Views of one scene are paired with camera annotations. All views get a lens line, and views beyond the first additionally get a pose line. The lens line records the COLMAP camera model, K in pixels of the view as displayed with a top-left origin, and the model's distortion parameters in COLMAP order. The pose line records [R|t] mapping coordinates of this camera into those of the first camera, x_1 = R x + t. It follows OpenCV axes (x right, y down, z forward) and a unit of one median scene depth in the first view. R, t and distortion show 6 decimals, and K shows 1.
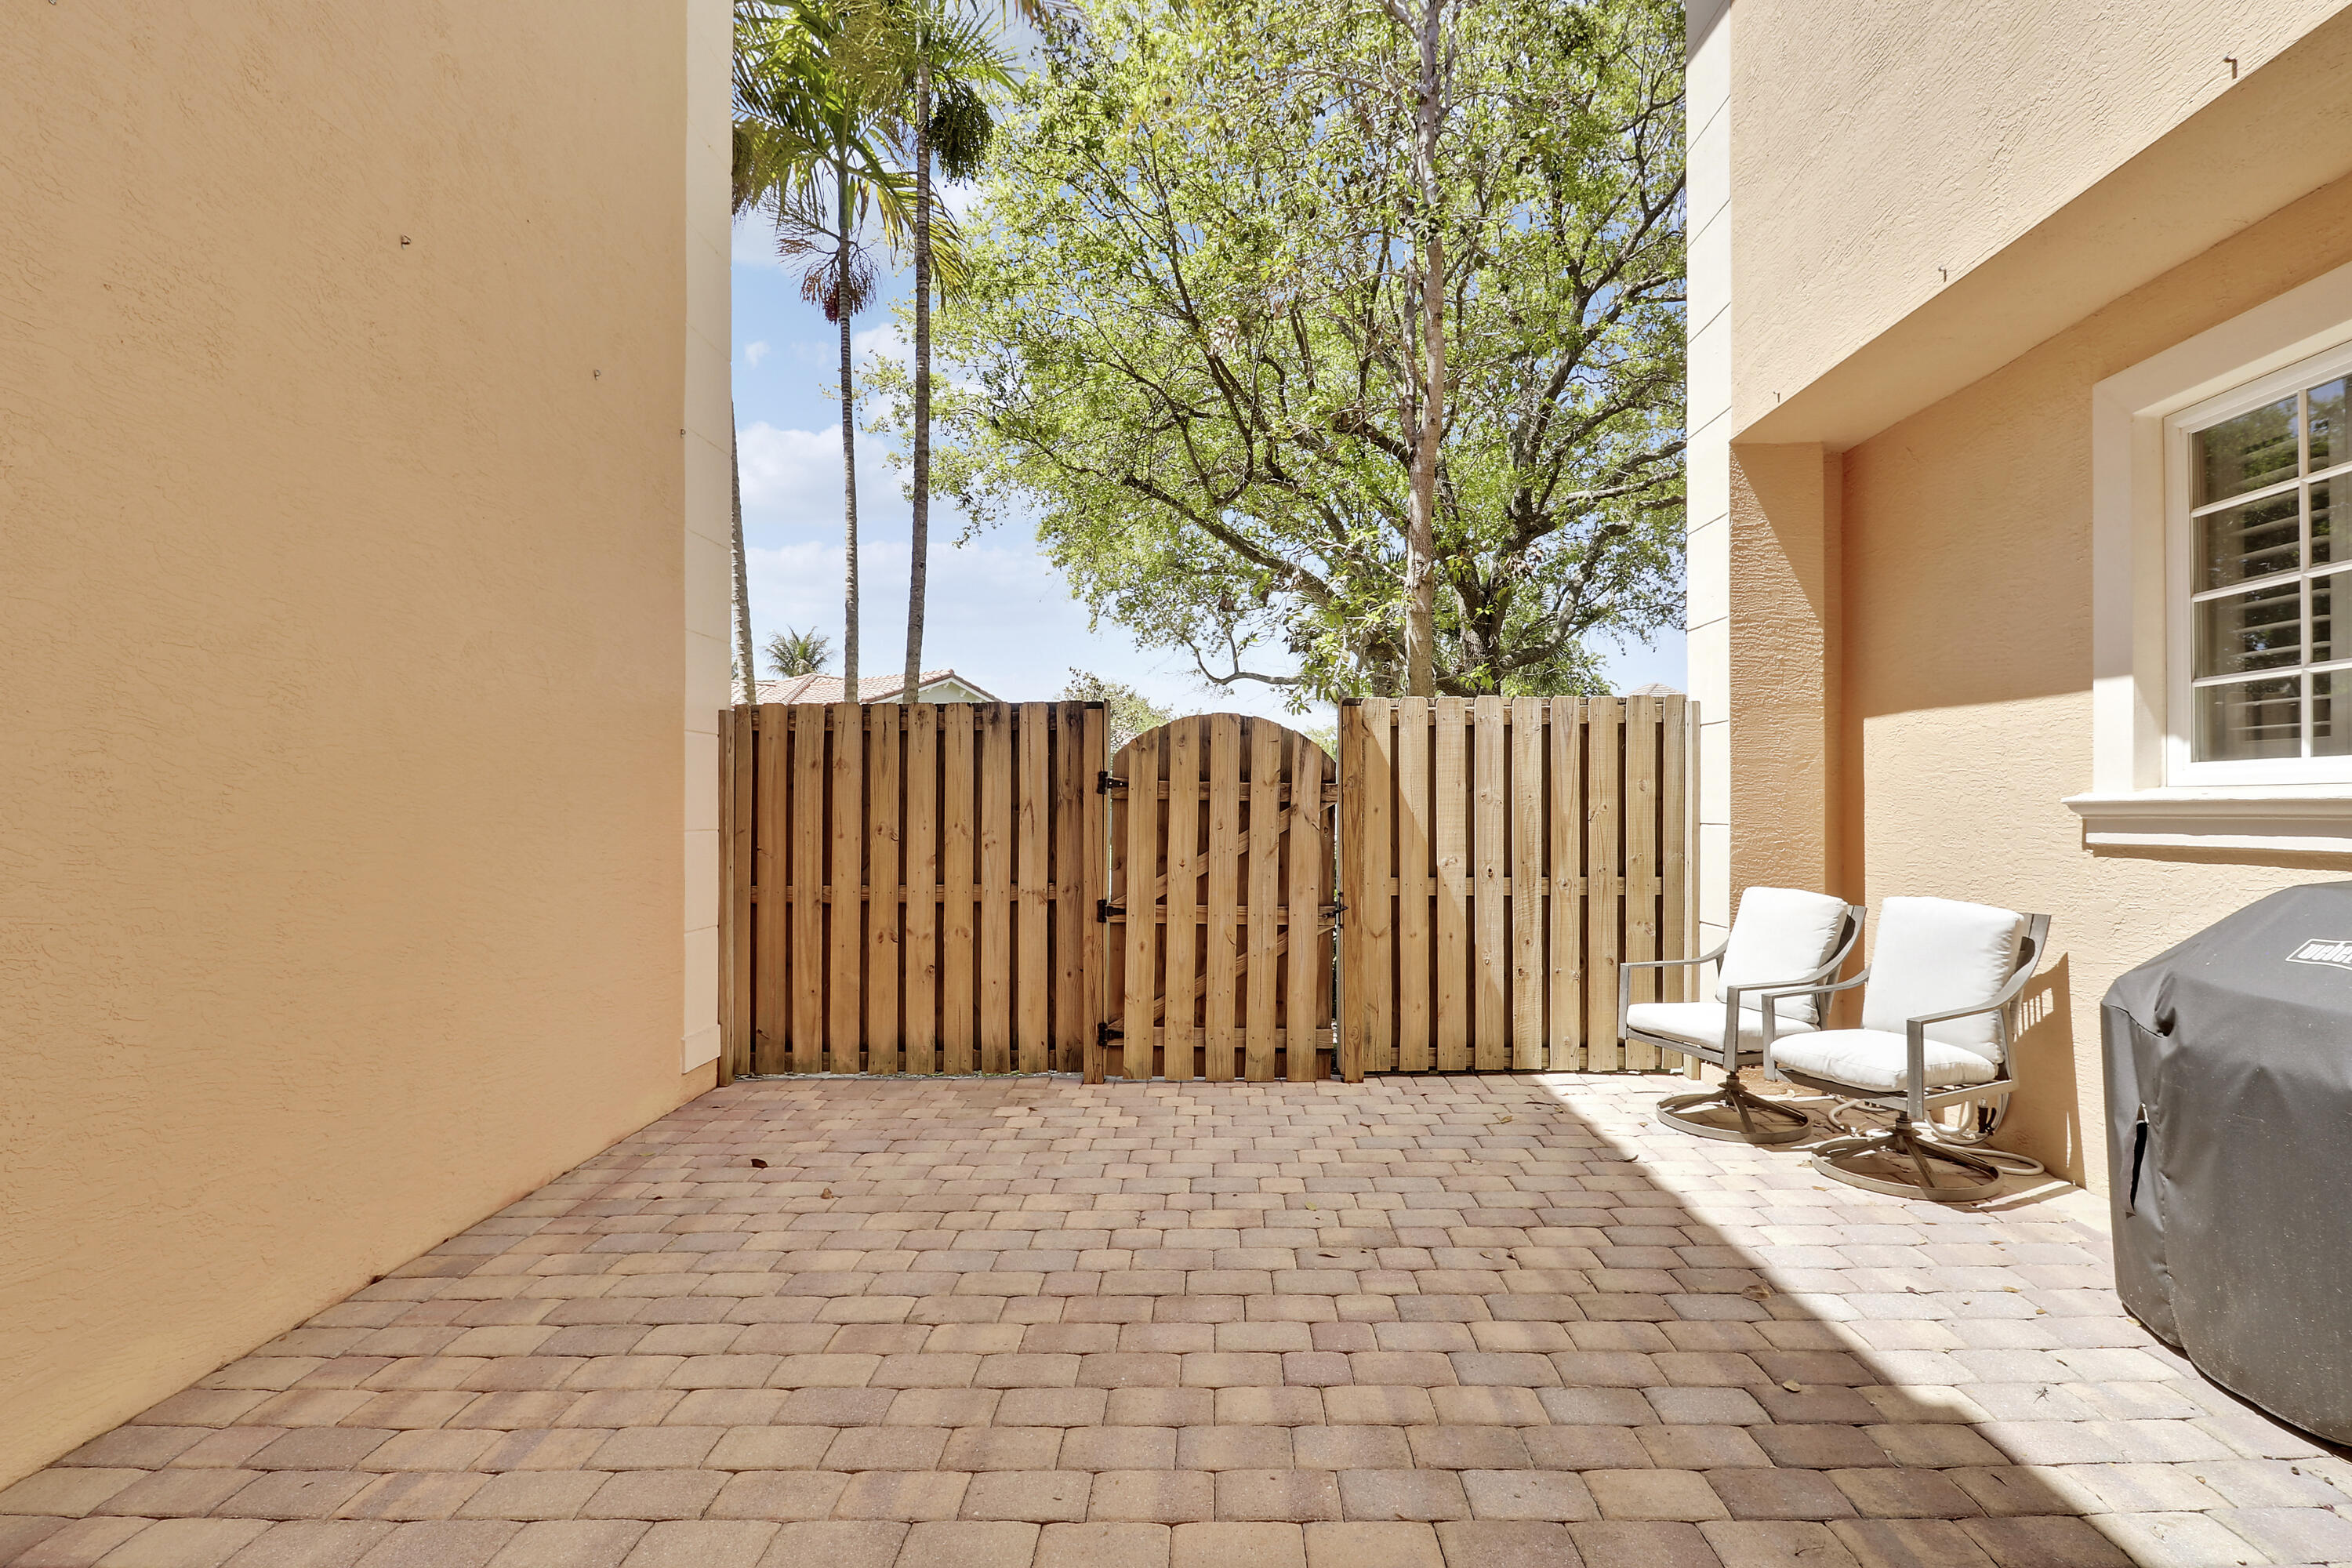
lens RADIAL K [[1115.4, 0, 1225.4], [0, 1115.4, 801.3], [0, 0, 1]] dist [0.004717, -0.013915]
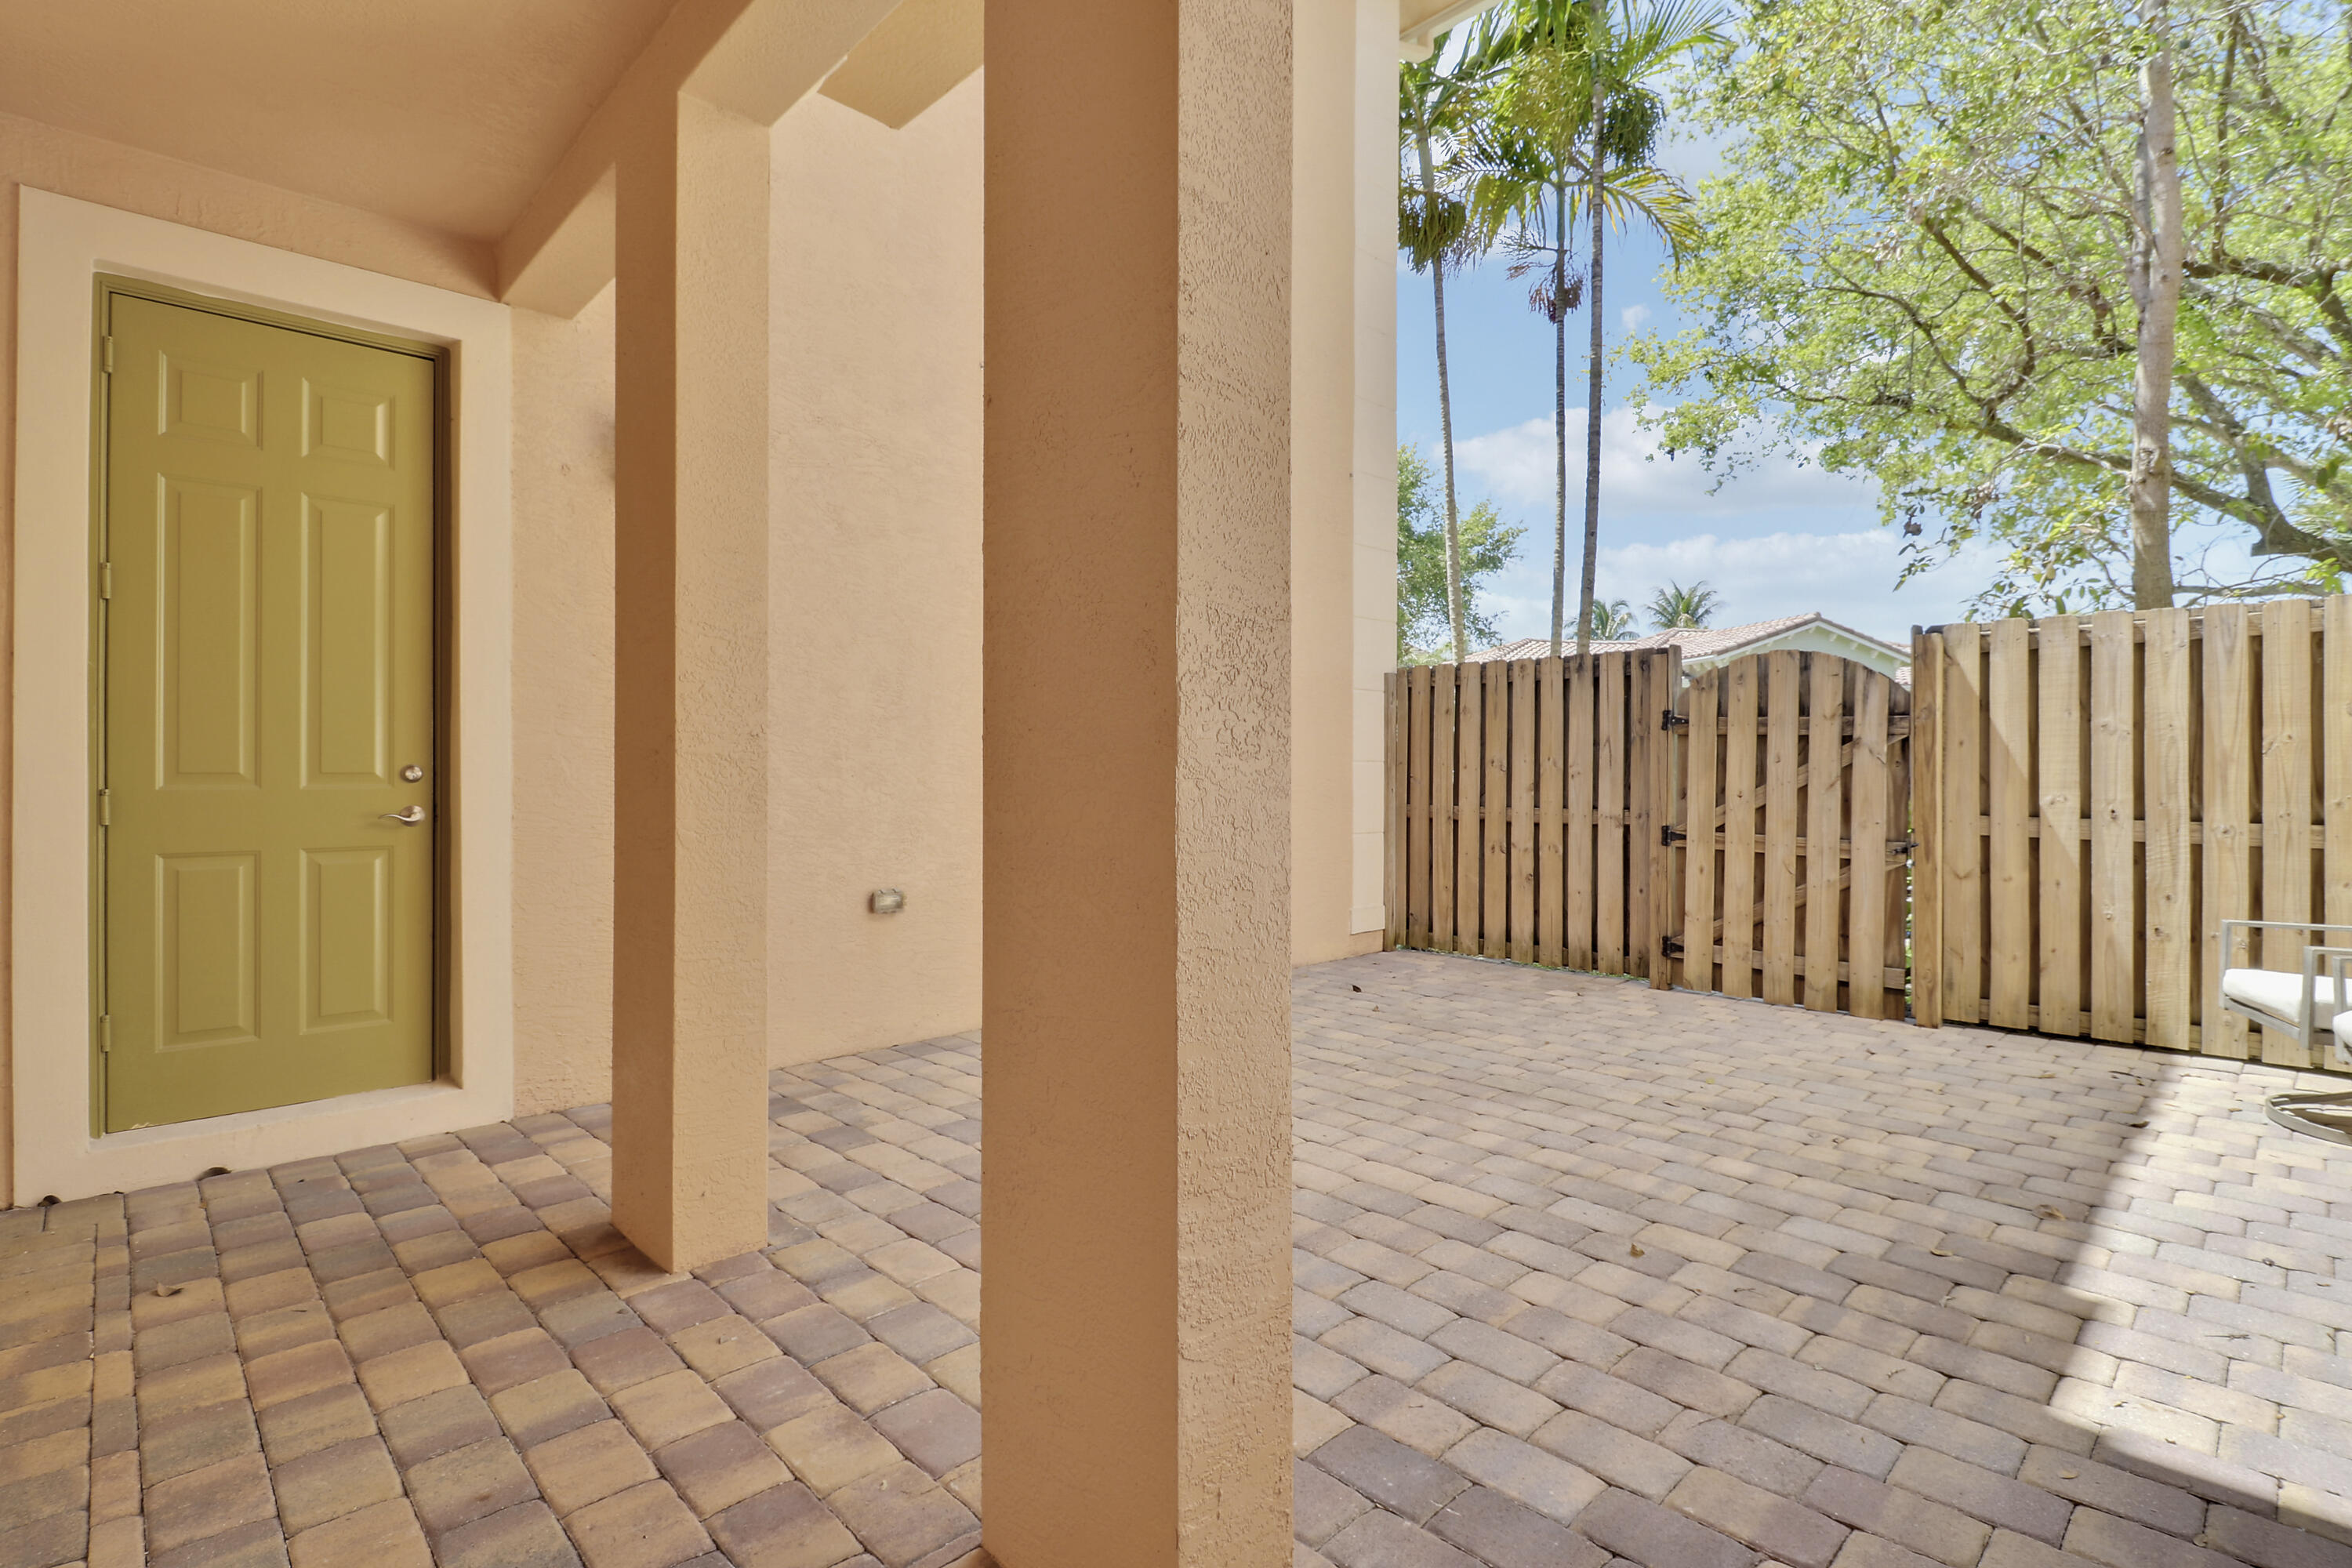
lens RADIAL K [[1136.5, 0, 1176.0], [0, 1136.5, 784.0], [0, 0, 1]] dist [-0.014007, 0.000203]
pose [[0.691868, 0.017711, -0.721807, 0.367726], [-0.003089, 0.999763, 0.021570, 0.023919], [0.722018, -0.012694, 0.691758, -0.135321]]
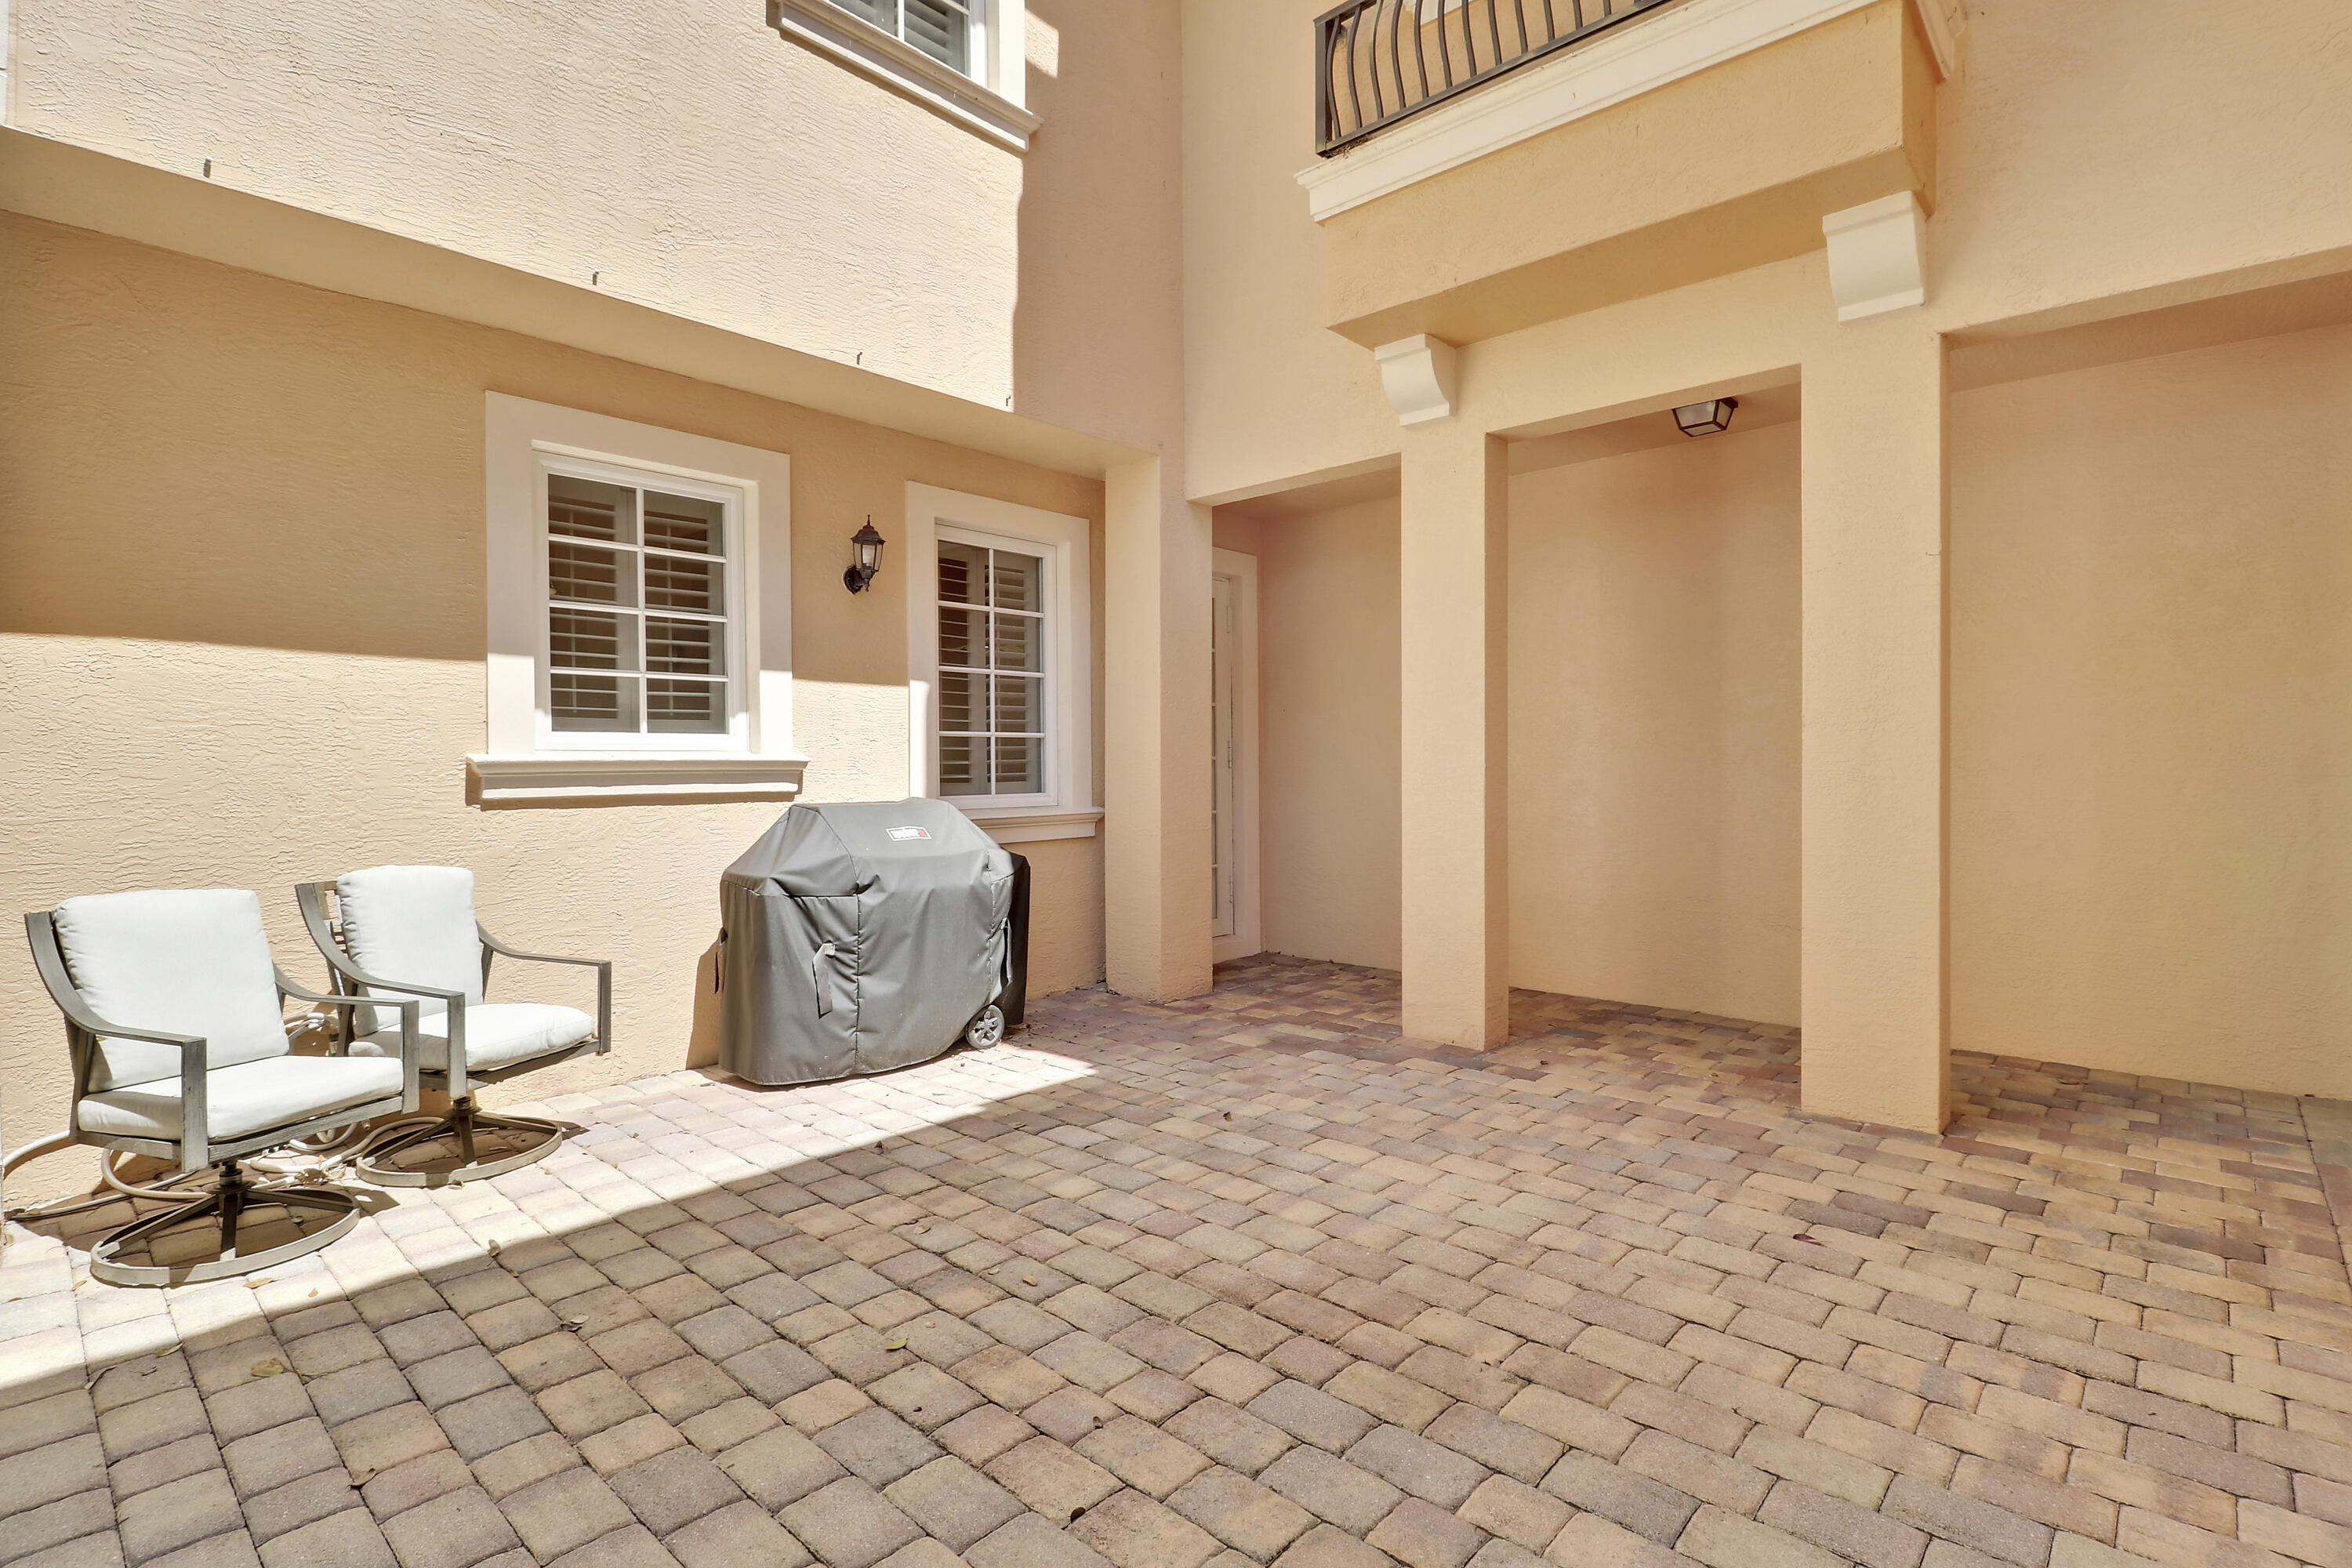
lens RADIAL K [[1136.5, 0, 1176.0], [0, 1136.5, 784.0], [0, 0, 1]] dist [-0.014007, 0.000203]
pose [[-0.734647, -0.001178, 0.678448, -0.356401], [0.007693, 0.999920, 0.010067, 0.011579], [-0.678406, 0.012615, -0.734579, 0.962433]]
